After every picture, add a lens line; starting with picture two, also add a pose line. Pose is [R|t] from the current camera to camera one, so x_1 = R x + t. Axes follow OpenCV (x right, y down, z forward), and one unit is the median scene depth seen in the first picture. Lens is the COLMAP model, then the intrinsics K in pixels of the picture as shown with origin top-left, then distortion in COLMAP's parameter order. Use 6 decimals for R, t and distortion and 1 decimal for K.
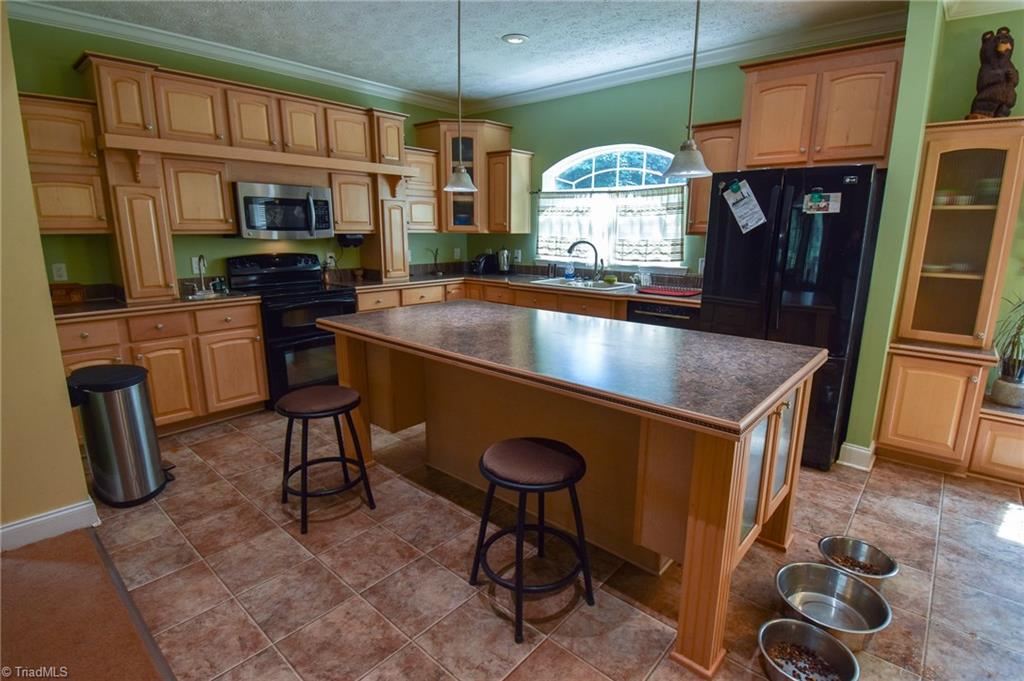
lens RADIAL K [[503.0, 0, 516.1], [0, 503.0, 337.3], [0, 0, 1]] dist [0.021919, -0.029685]
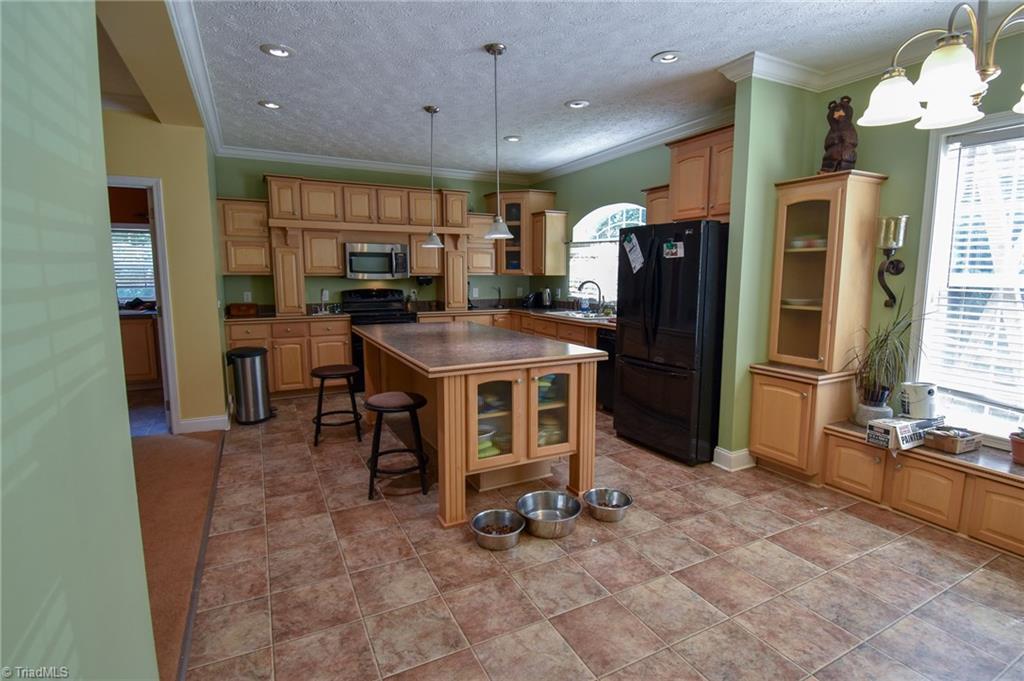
lens RADIAL K [[503.0, 0, 516.1], [0, 503.0, 337.3], [0, 0, 1]] dist [0.021919, -0.029685]
pose [[0.931593, 0.041404, -0.361138, 0.554295], [-0.072686, 0.994645, -0.073466, 0.065595], [0.356162, 0.094690, 0.929614, -0.260870]]
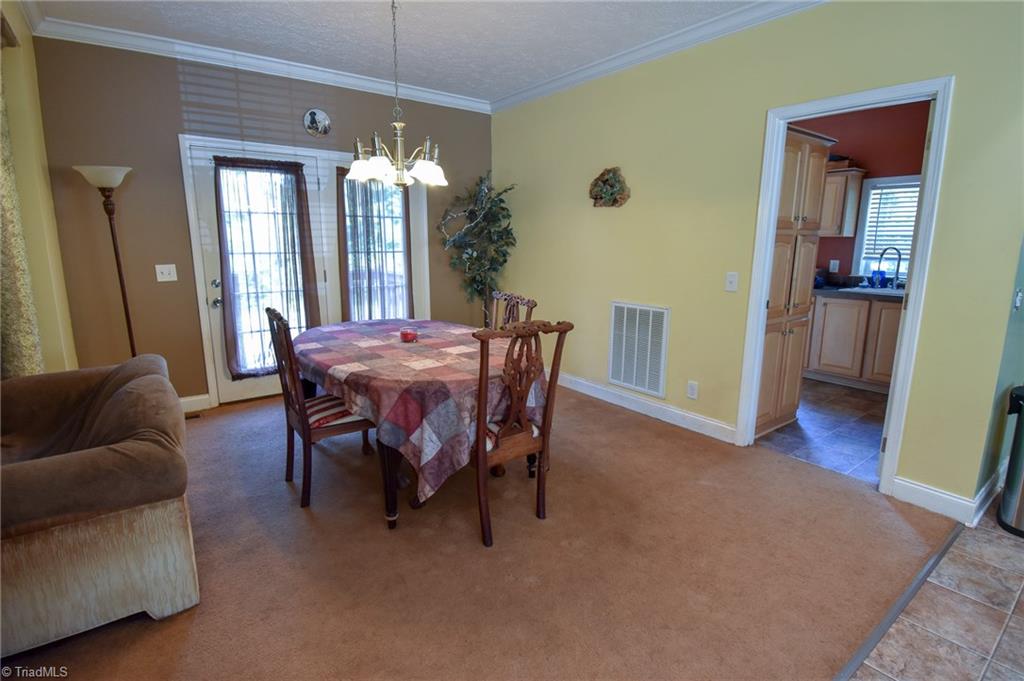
lens RADIAL K [[503.0, 0, 516.1], [0, 503.0, 337.3], [0, 0, 1]] dist [0.021919, -0.029685]
pose [[-0.197428, 0.181619, -0.963347, 0.177844], [-0.210776, 0.951841, 0.222646, -0.016876], [0.957390, 0.247007, -0.149639, 0.116655]]
